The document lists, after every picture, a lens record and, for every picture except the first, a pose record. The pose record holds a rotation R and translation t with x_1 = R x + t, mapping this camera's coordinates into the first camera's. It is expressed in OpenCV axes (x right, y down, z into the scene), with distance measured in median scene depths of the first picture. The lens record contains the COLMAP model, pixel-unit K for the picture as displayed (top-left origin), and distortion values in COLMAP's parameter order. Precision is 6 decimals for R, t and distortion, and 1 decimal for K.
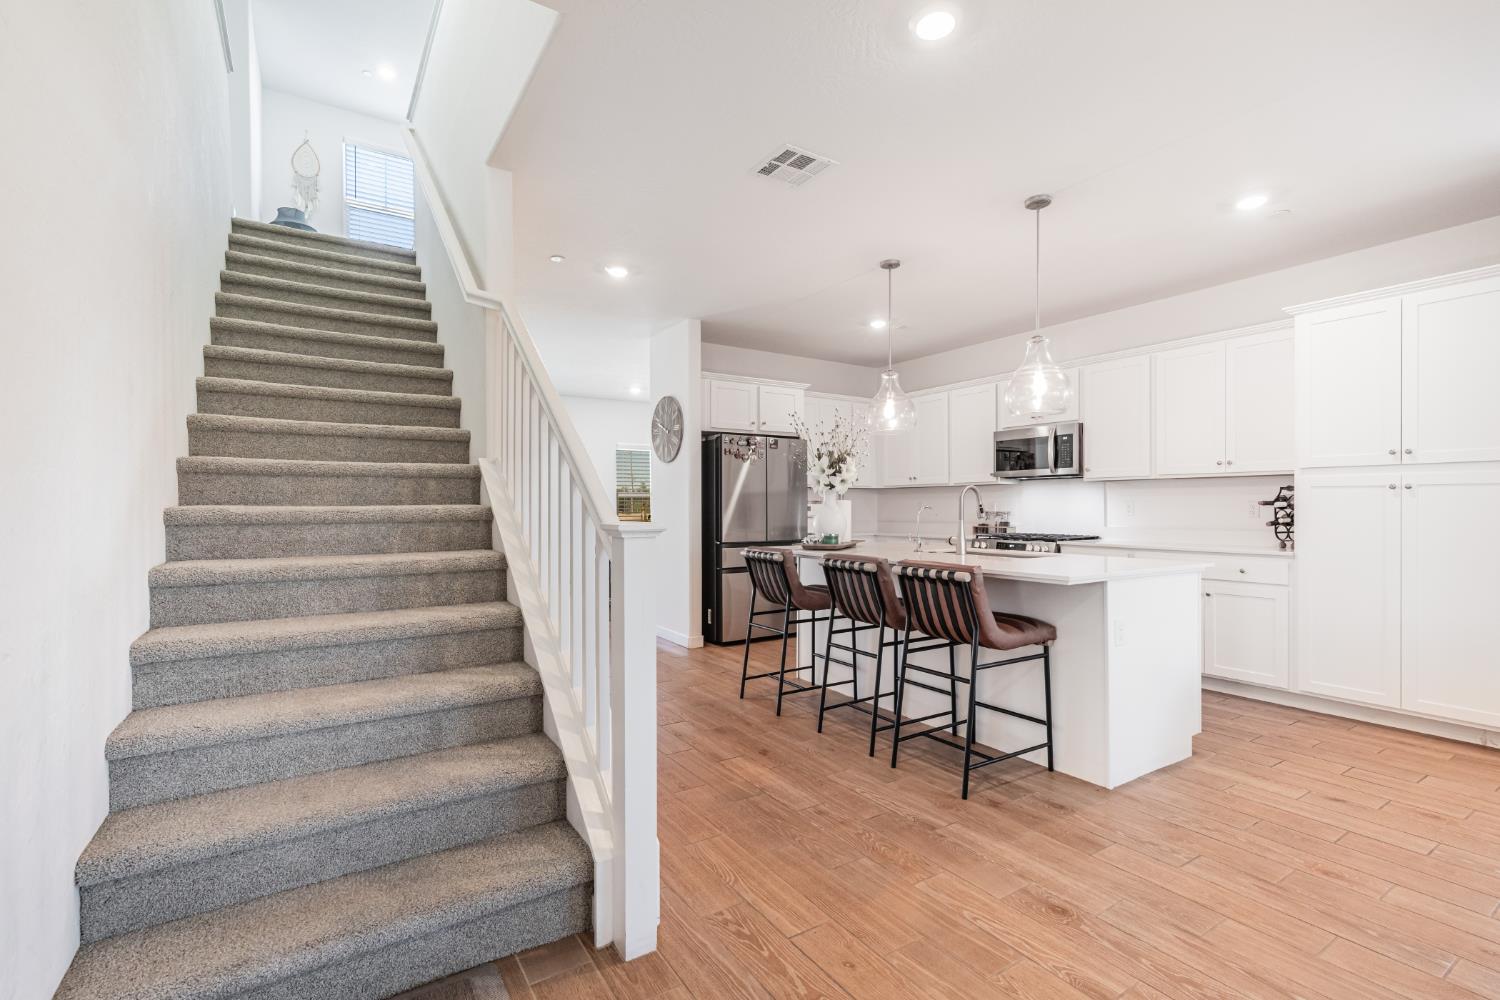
lens RADIAL K [[663.2, 0, 746.1], [0, 663.2, 507.5], [0, 0, 1]] dist [-0.000750, 0.000411]
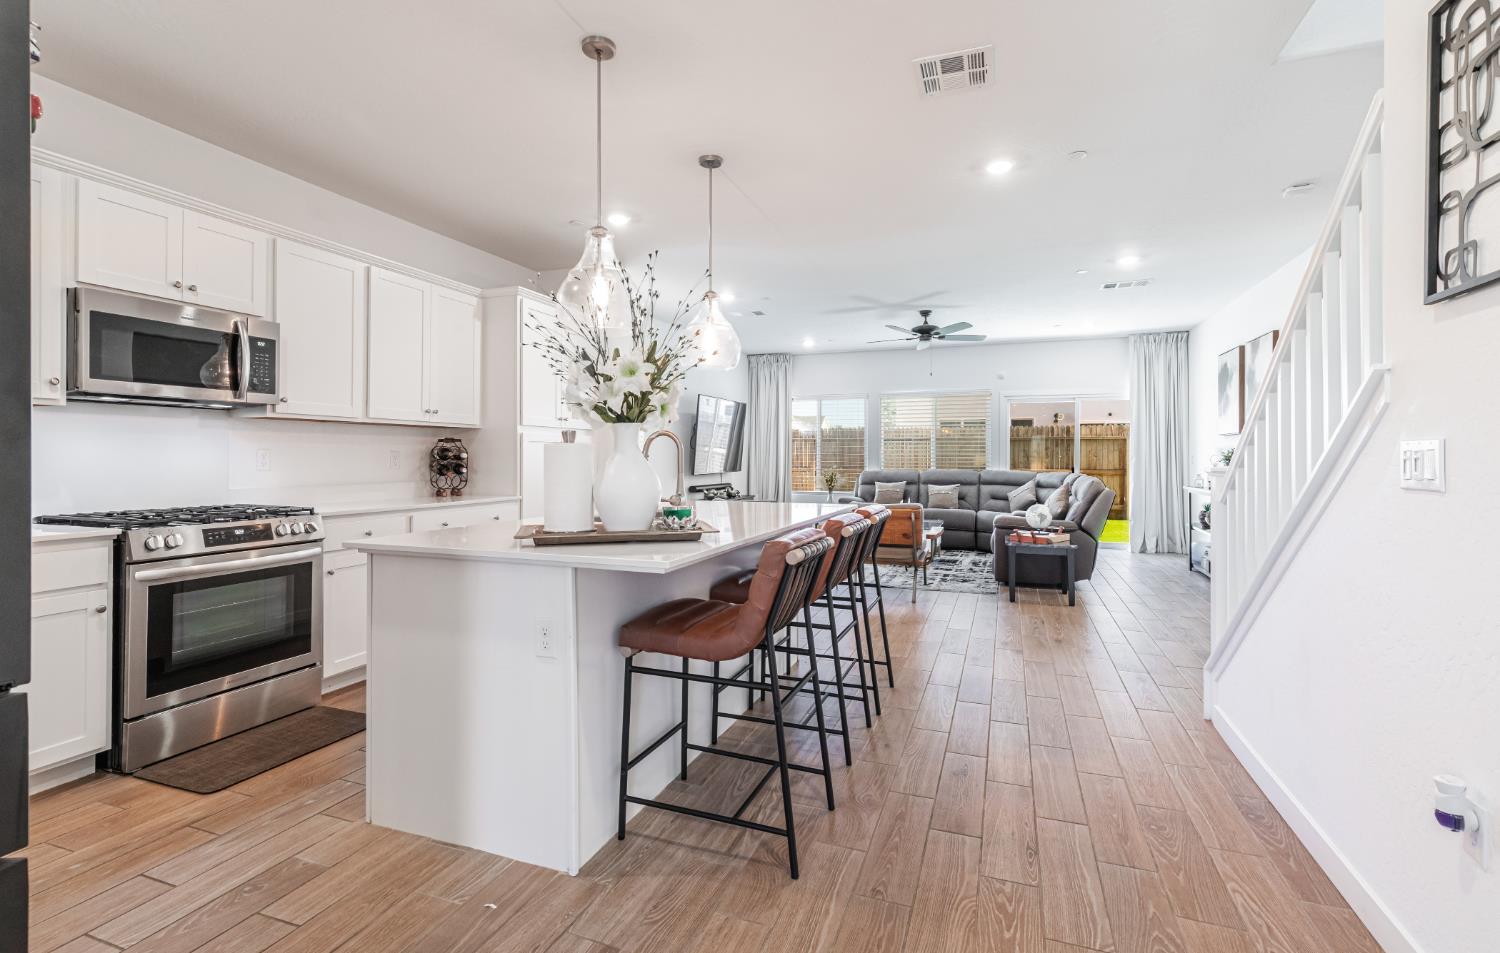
lens RADIAL K [[676.7, 0, 758.6], [0, 676.7, 451.1], [0, 0, 1]] dist [0.002366, -0.000180]
pose [[-0.603093, 0.005005, 0.797655, -0.354623], [0.000596, 0.999983, -0.005824, -0.003929], [-0.797670, -0.003037, -0.603086, 1.262962]]
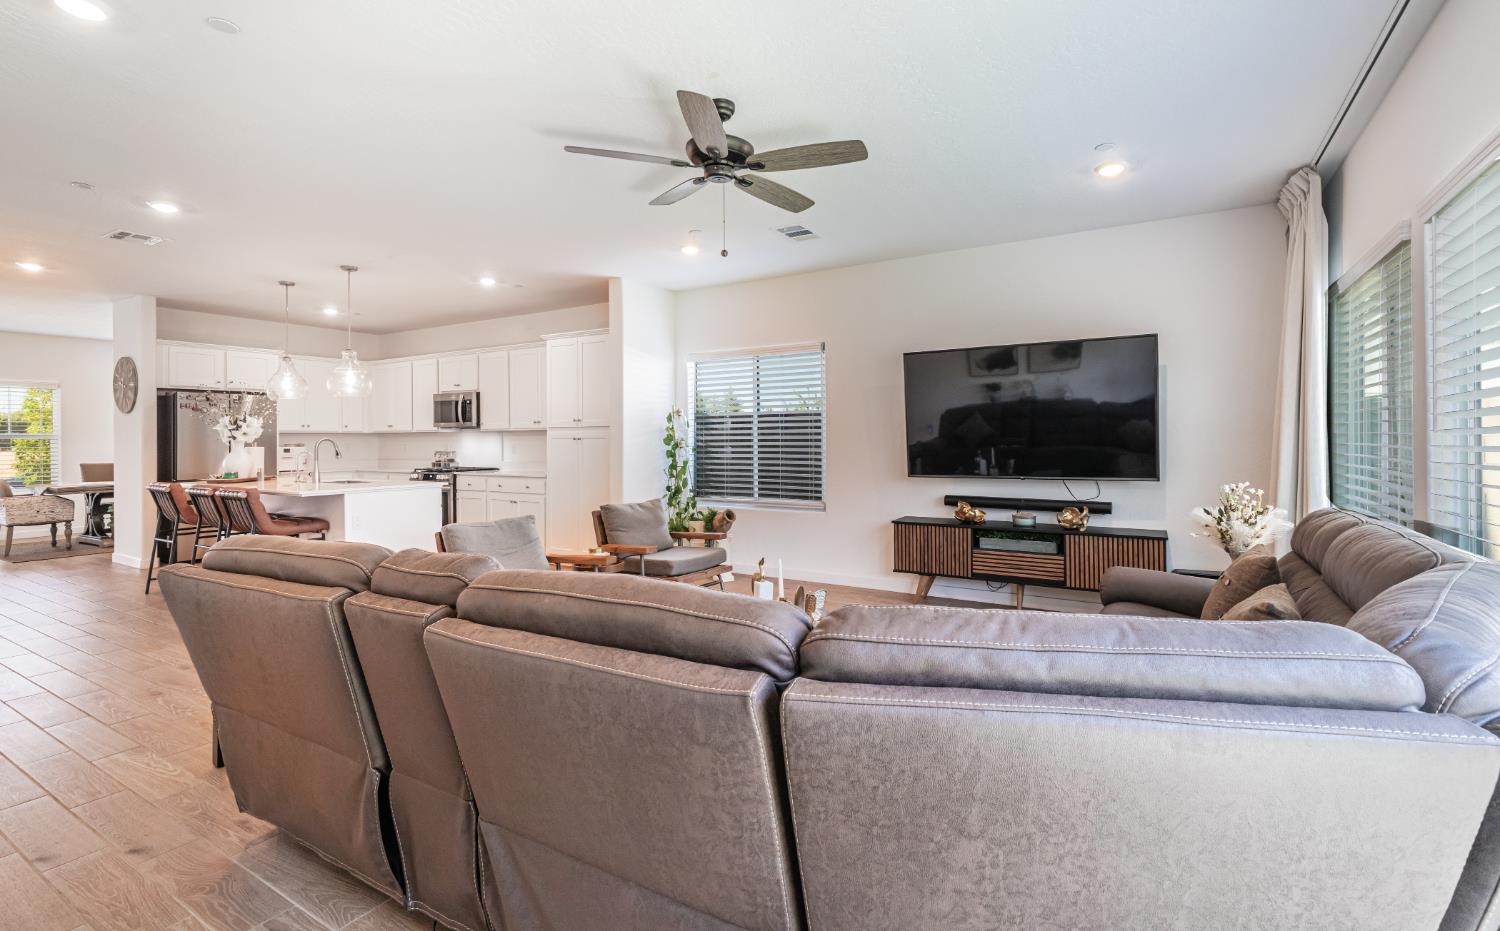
lens RADIAL K [[674.6, 0, 752.4], [0, 674.6, 436.0], [0, 0, 1]] dist [0.002760, 0.000274]
pose [[0.898916, -0.002041, 0.438116, 0.486707], [0.004942, 0.999973, -0.005480, -0.021866], [-0.438092, 0.007091, 0.898902, -0.768905]]
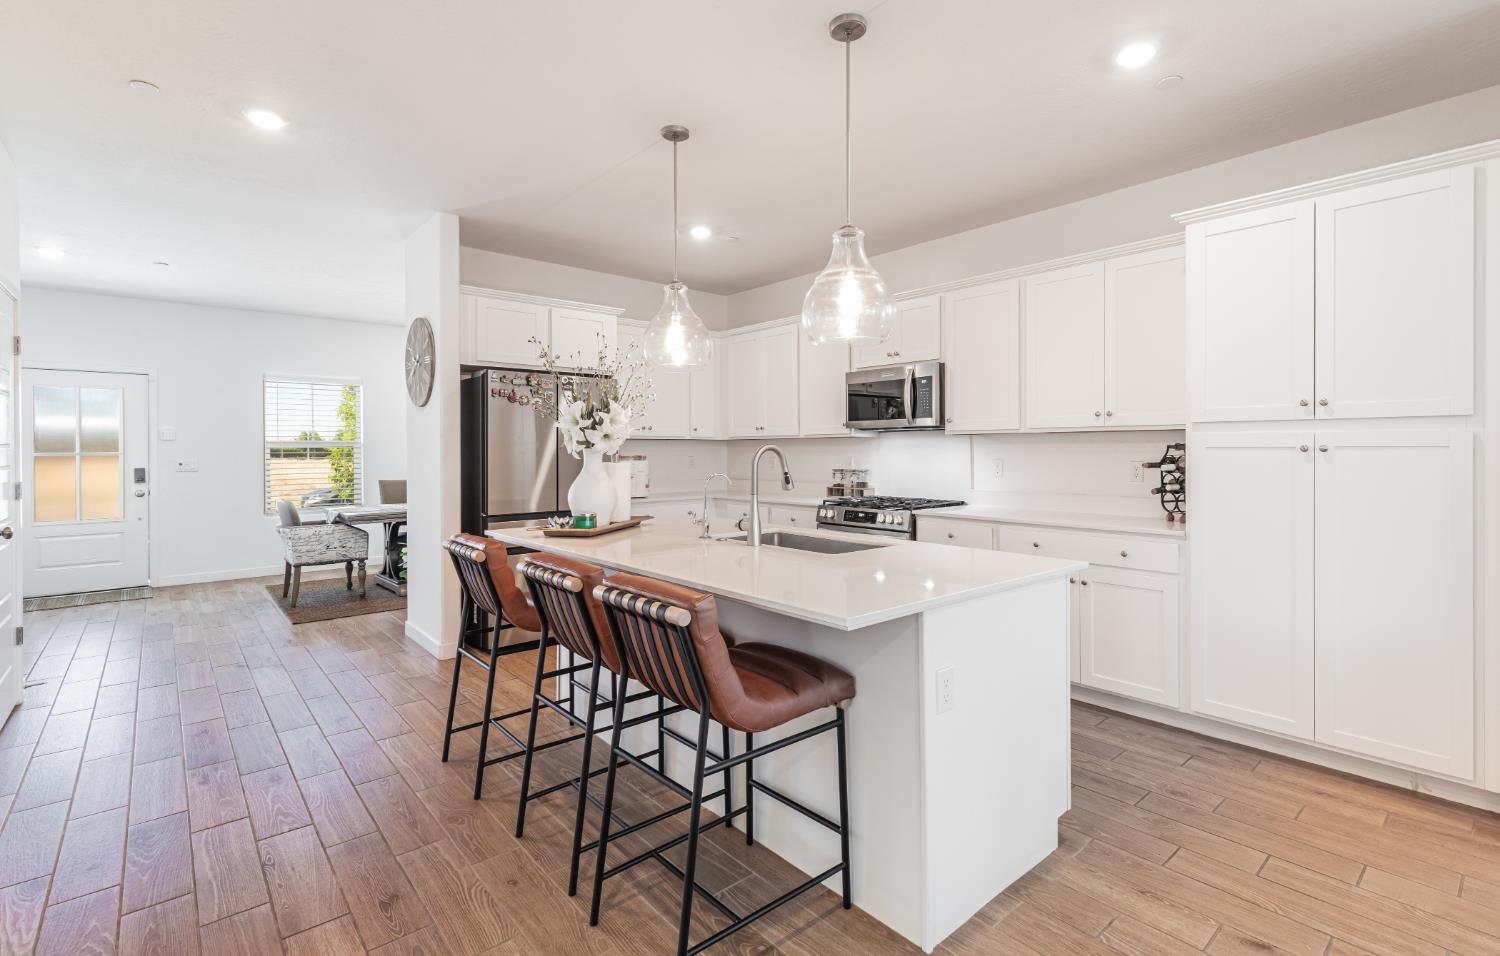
lens RADIAL K [[676.7, 0, 758.6], [0, 676.7, 452.6], [0, 0, 1]] dist [0.002366, -0.000180]
pose [[0.989010, -0.001537, 0.147840, 0.199031], [0.001380, 0.999998, 0.001162, -0.023620], [-0.147841, -0.000946, 0.989011, 0.267256]]
